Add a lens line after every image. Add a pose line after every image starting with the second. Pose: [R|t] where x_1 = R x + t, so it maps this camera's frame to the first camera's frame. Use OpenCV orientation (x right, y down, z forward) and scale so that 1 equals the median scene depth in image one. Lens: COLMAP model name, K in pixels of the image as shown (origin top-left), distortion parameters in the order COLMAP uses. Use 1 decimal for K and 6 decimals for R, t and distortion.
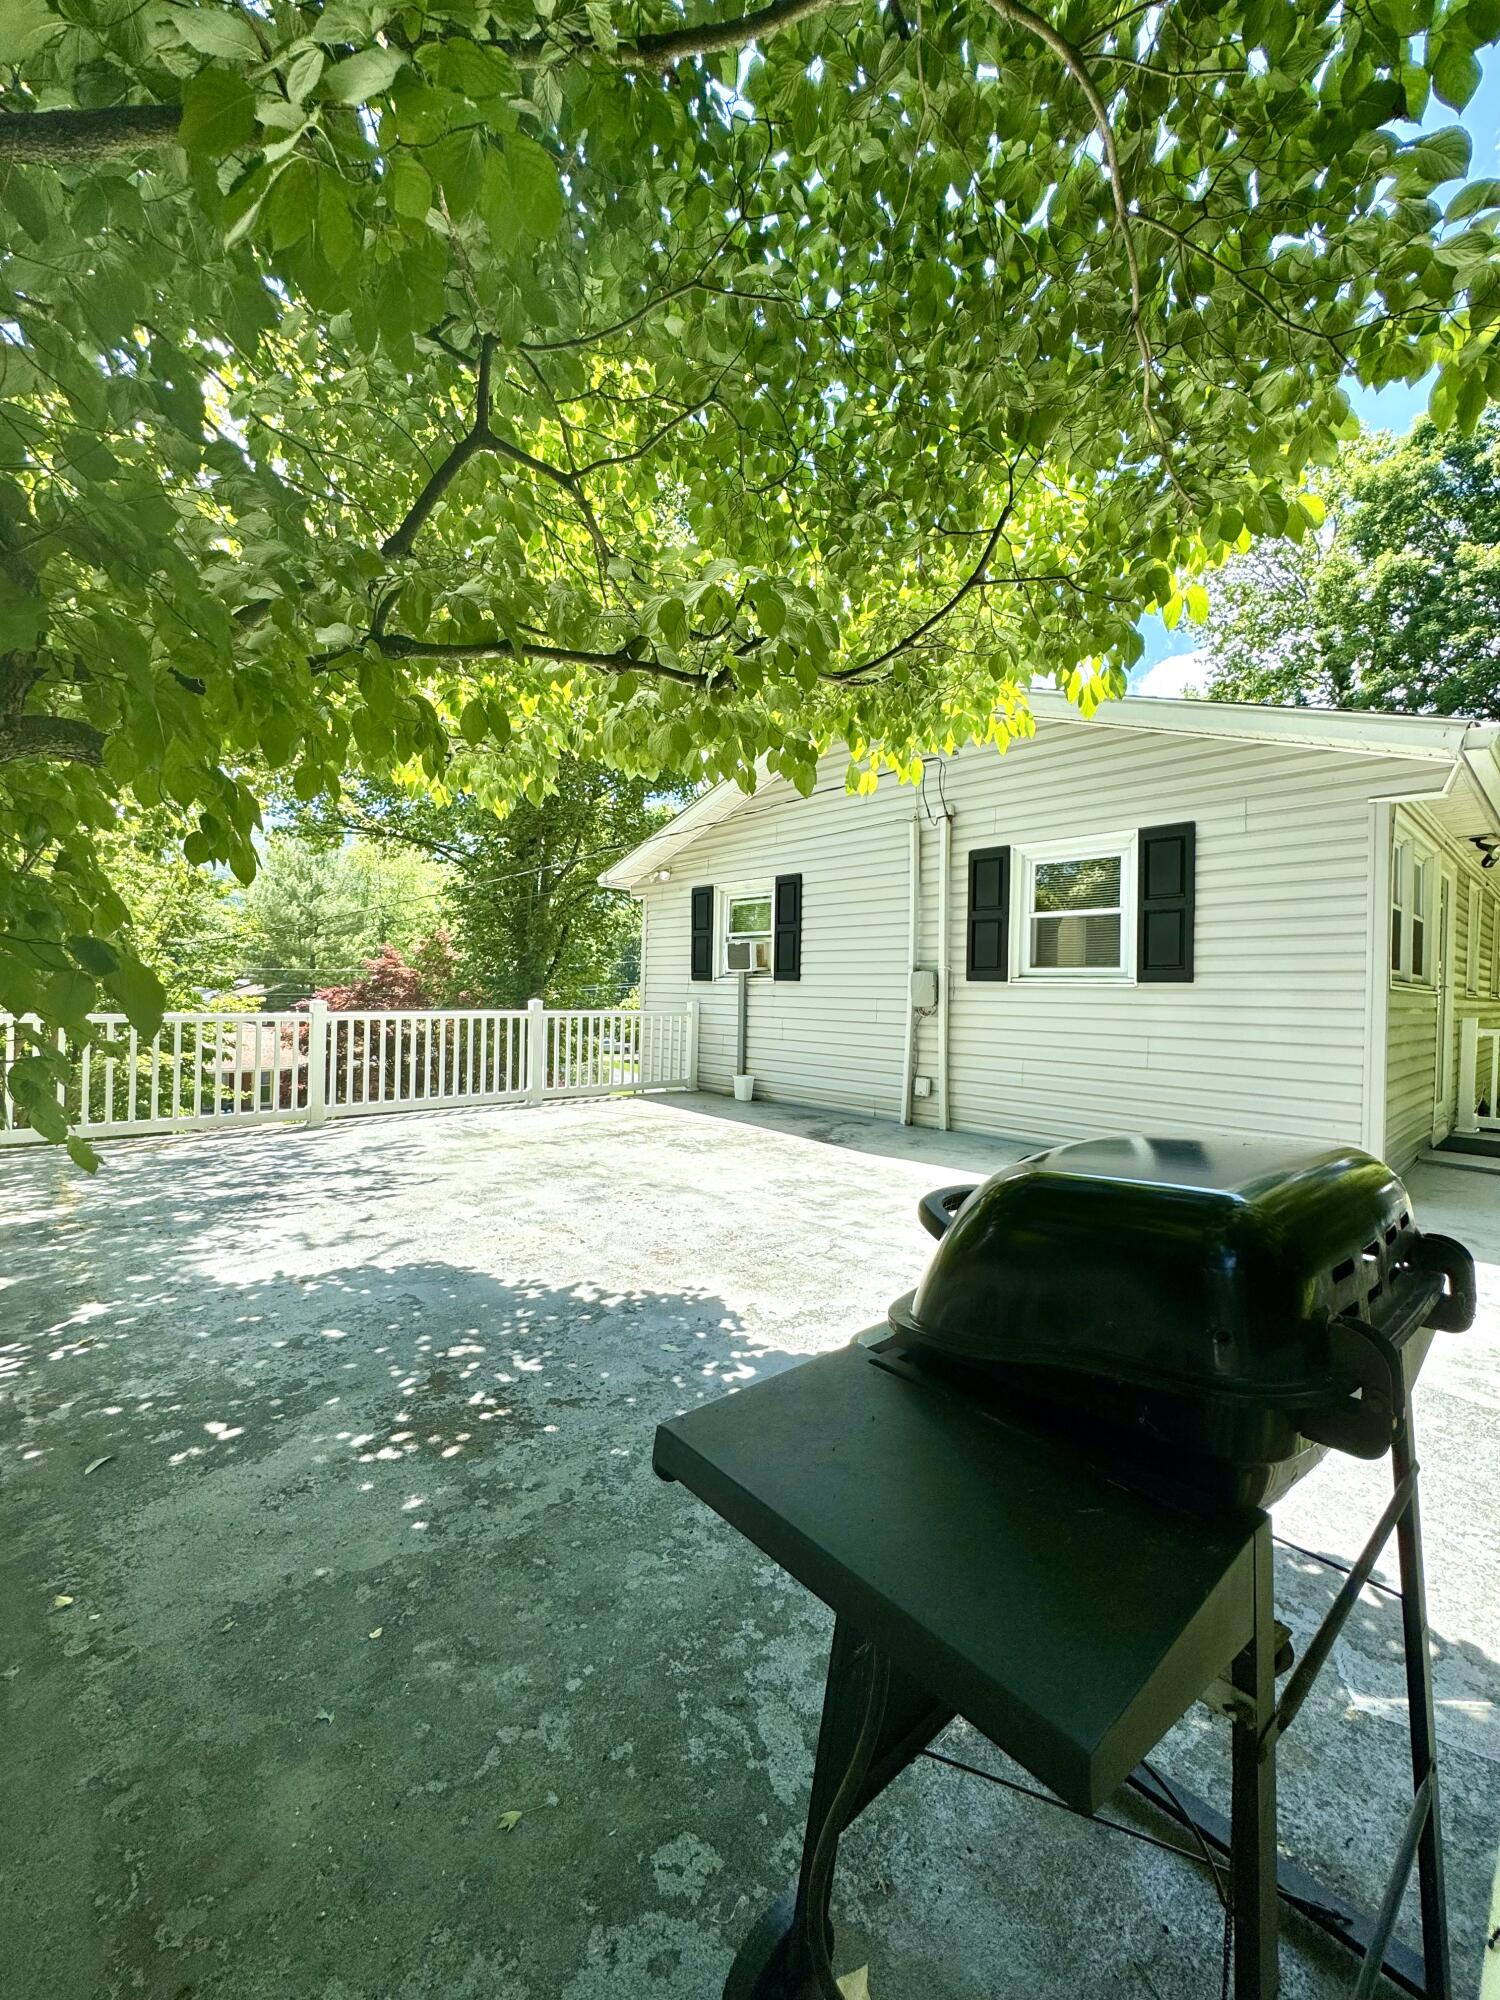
lens RADIAL K [[808.3, 0, 751.7], [0, 808.3, 988.8], [0, 0, 1]] dist [-0.001323, 0.000033]
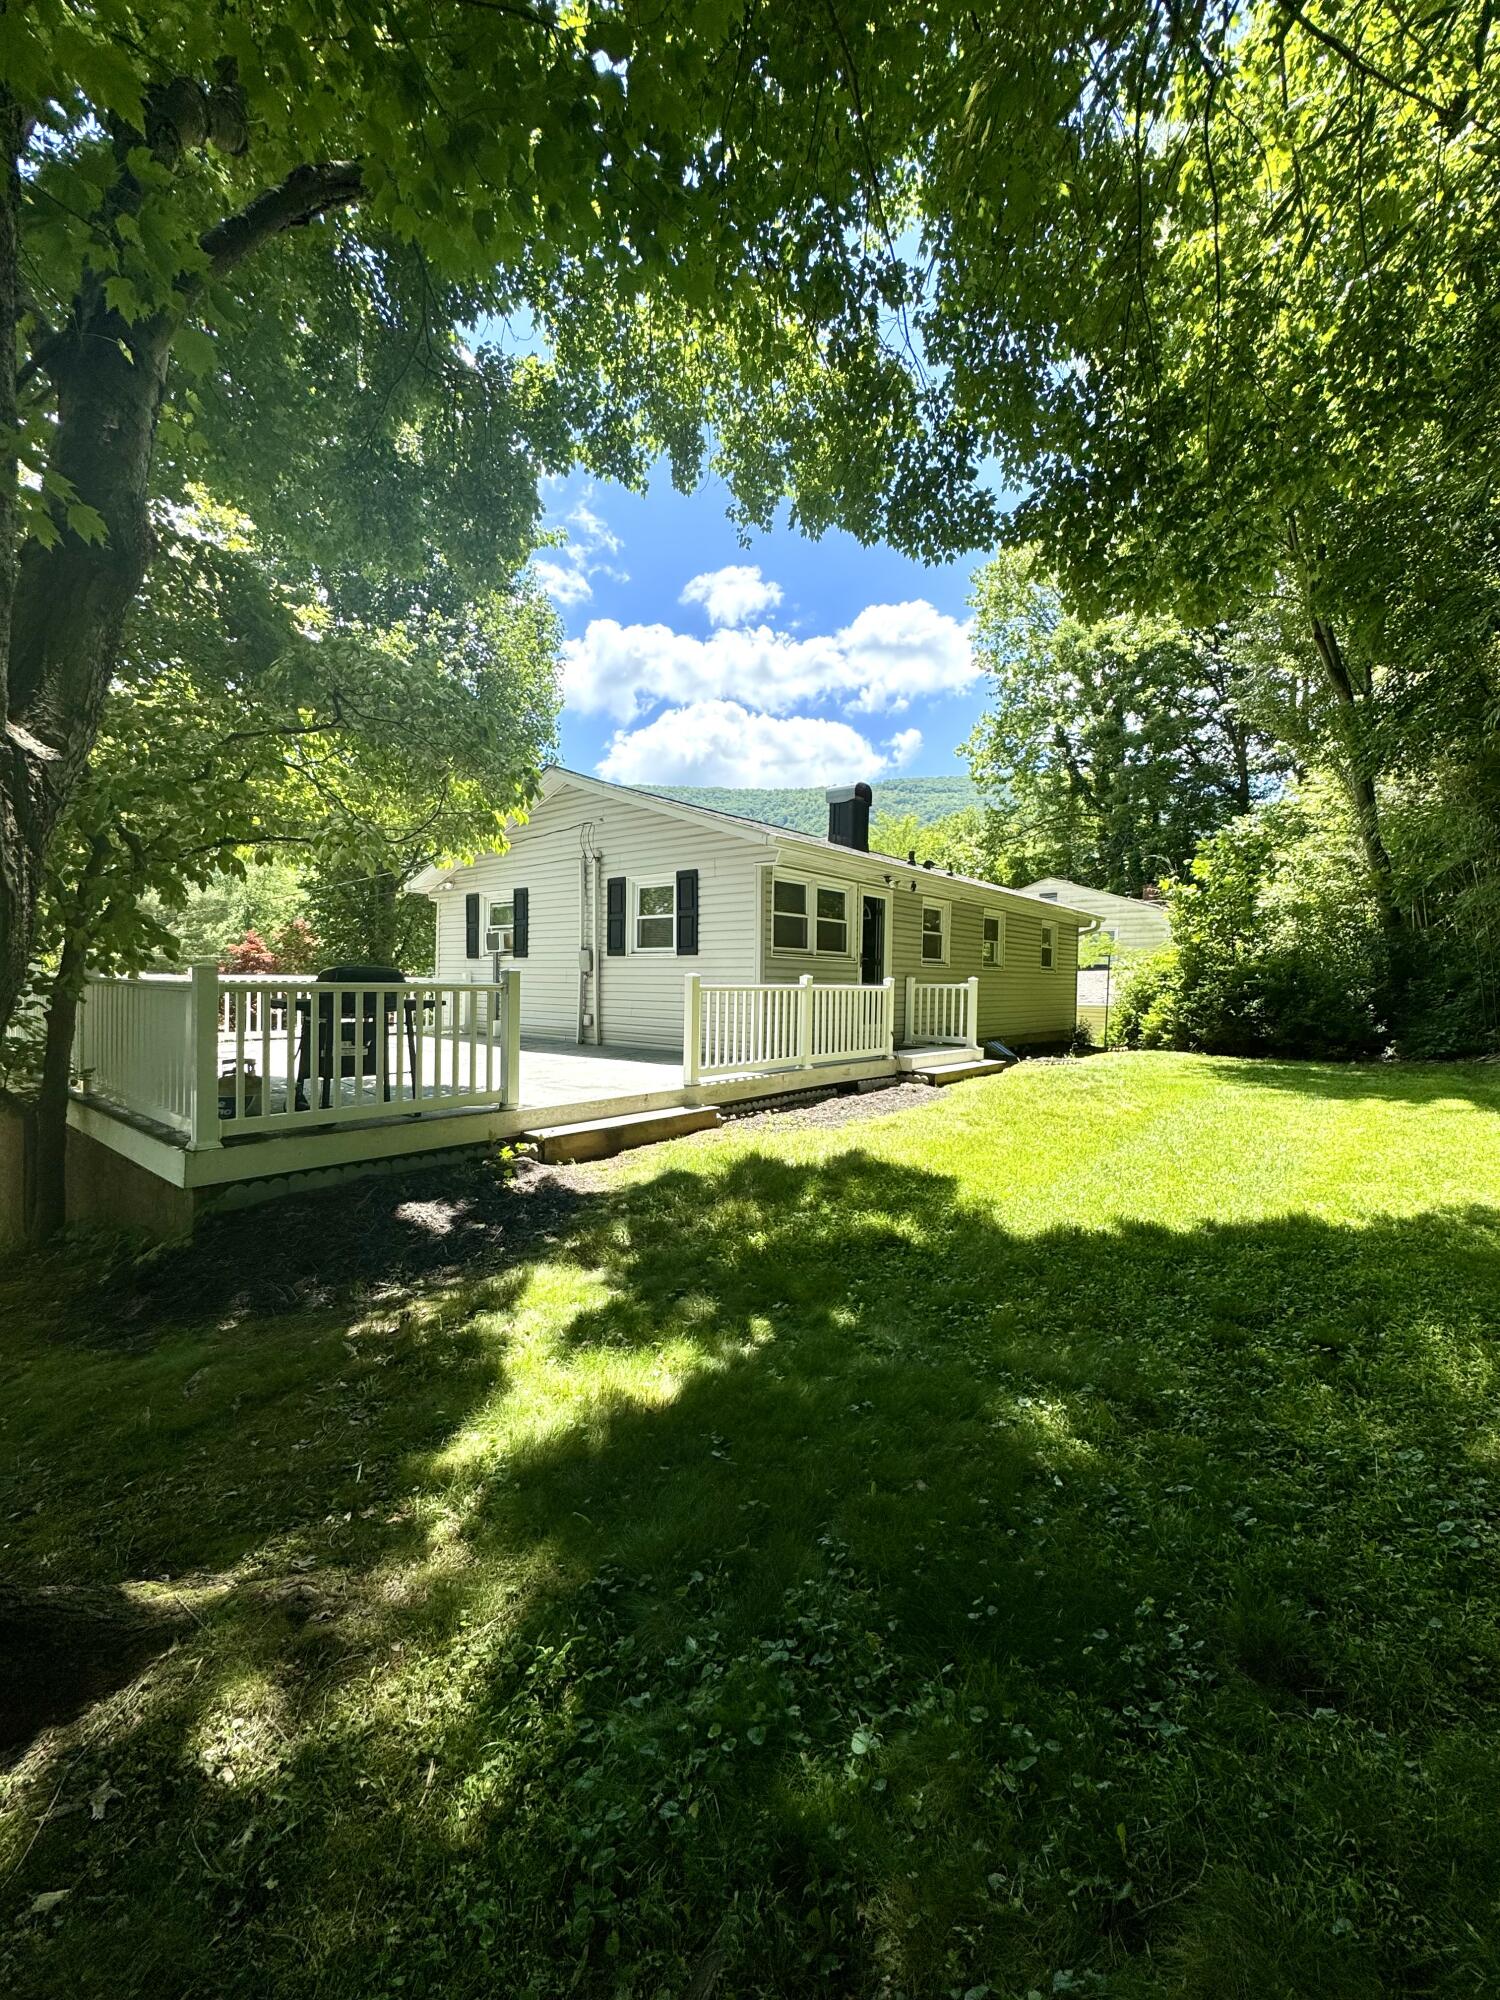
lens RADIAL K [[808.3, 0, 746.8], [0, 808.3, 986.8], [0, 0, 1]] dist [-0.001323, 0.000033]
pose [[0.992581, -0.006794, 0.121396, 0.272088], [0.005221, 0.999898, 0.013267, 0.026565], [-0.121474, -0.012534, 0.992515, -0.551659]]
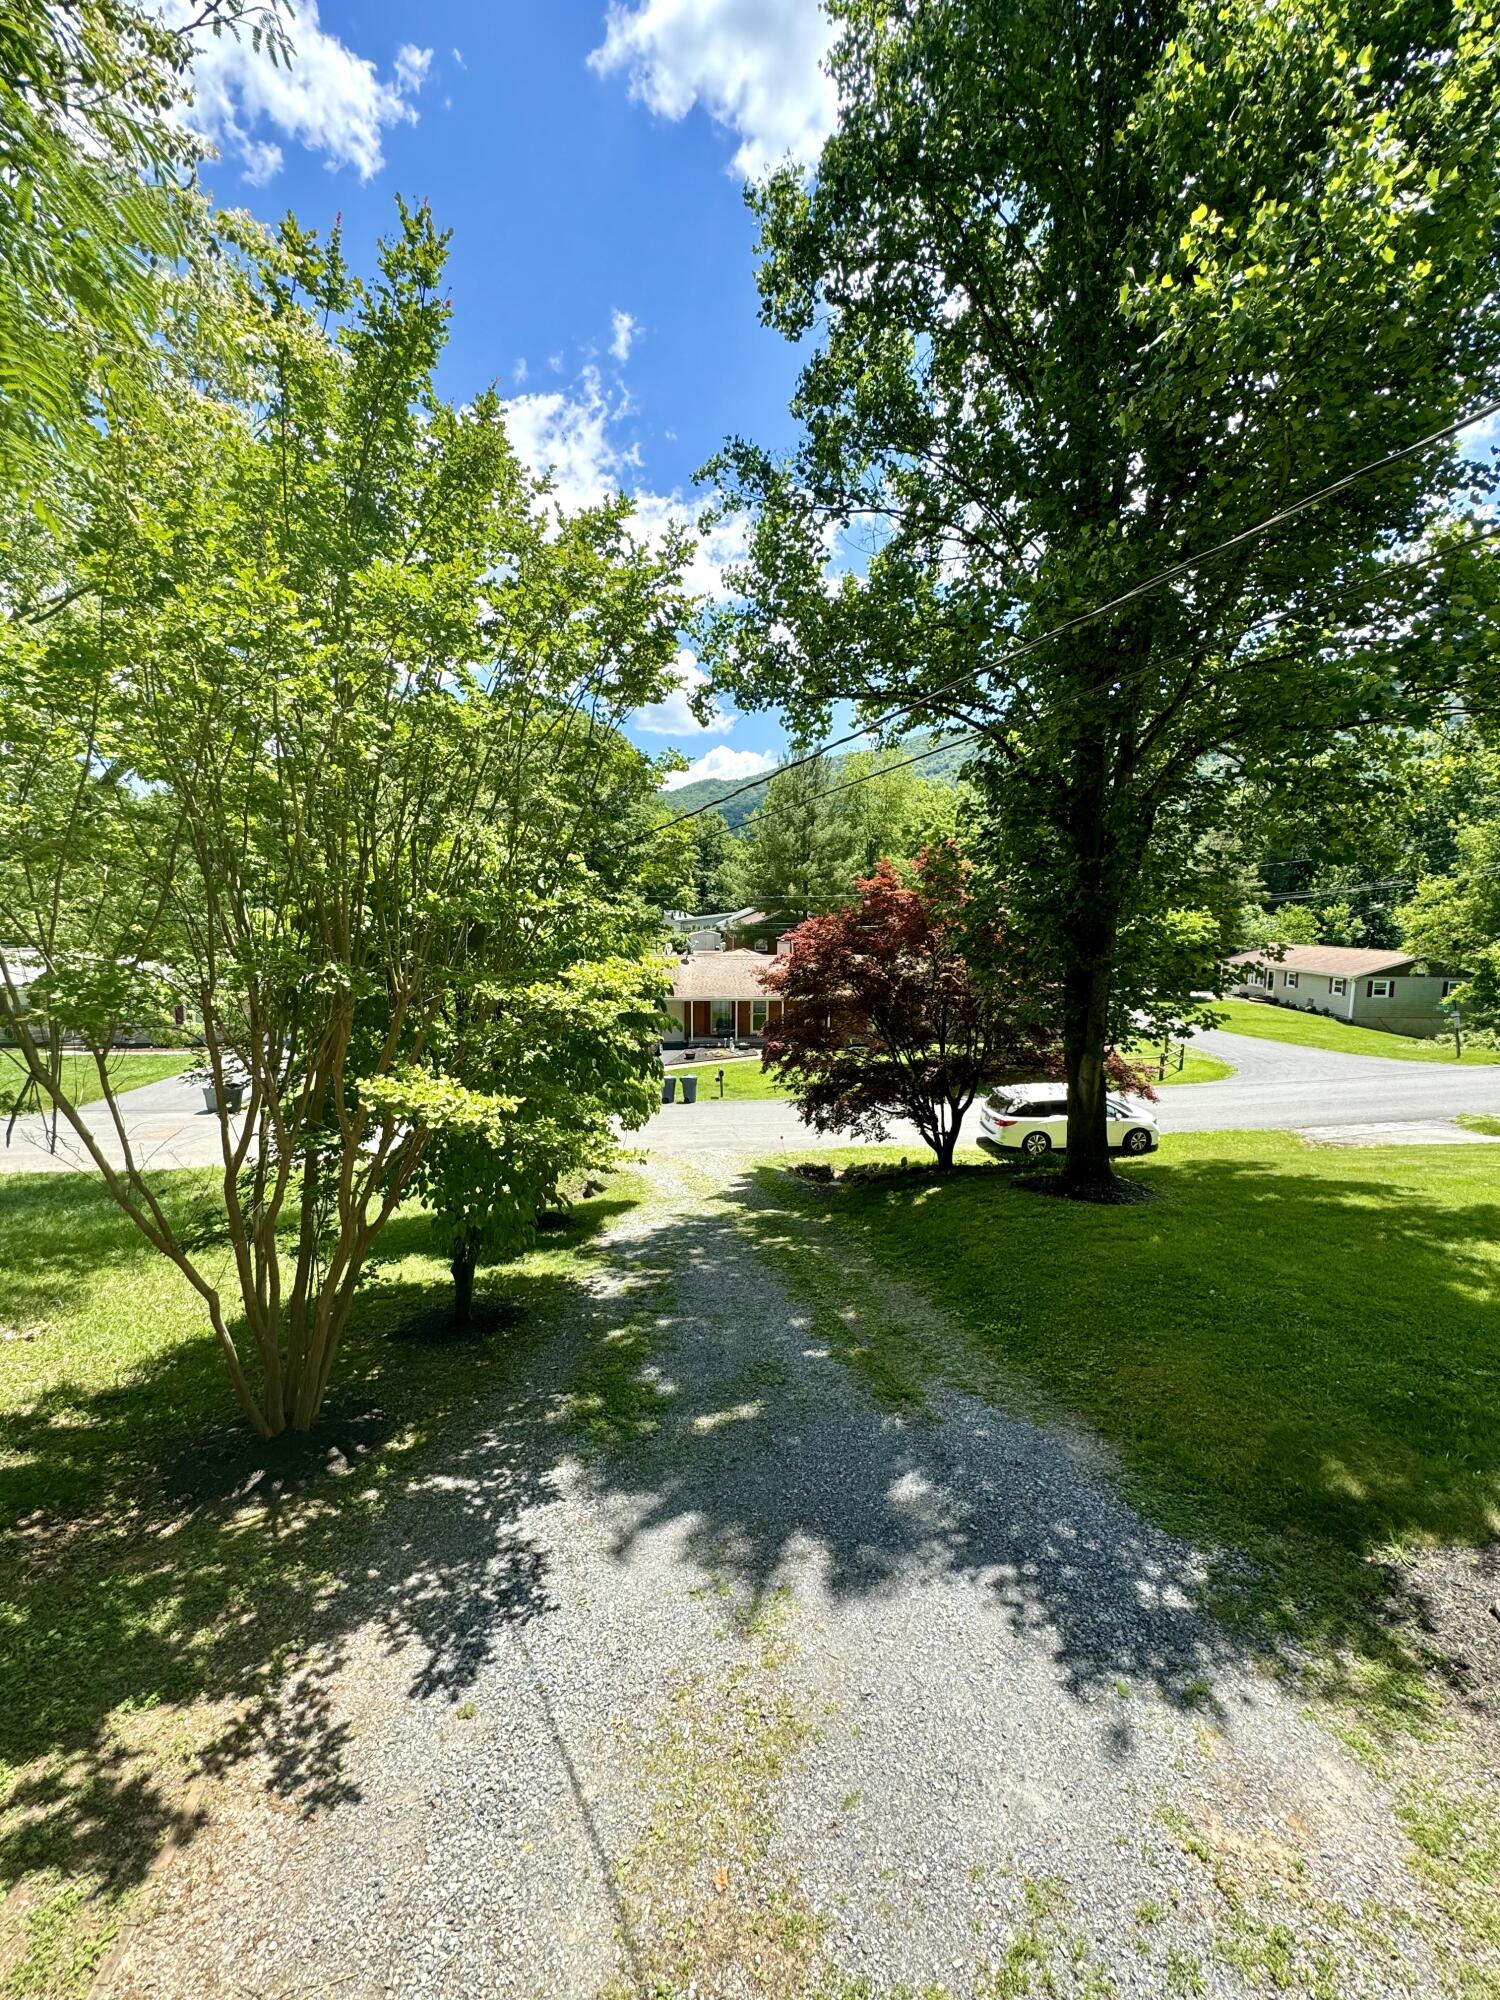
lens RADIAL K [[808.3, 0, 753.3], [0, 808.3, 994.1], [0, 0, 1]] dist [-0.001323, 0.000033]
pose [[0.842322, 0.044531, -0.537133, -0.376717], [0.010369, 0.995058, 0.098756, -0.014683], [0.538876, -0.088754, 0.837697, 0.769638]]
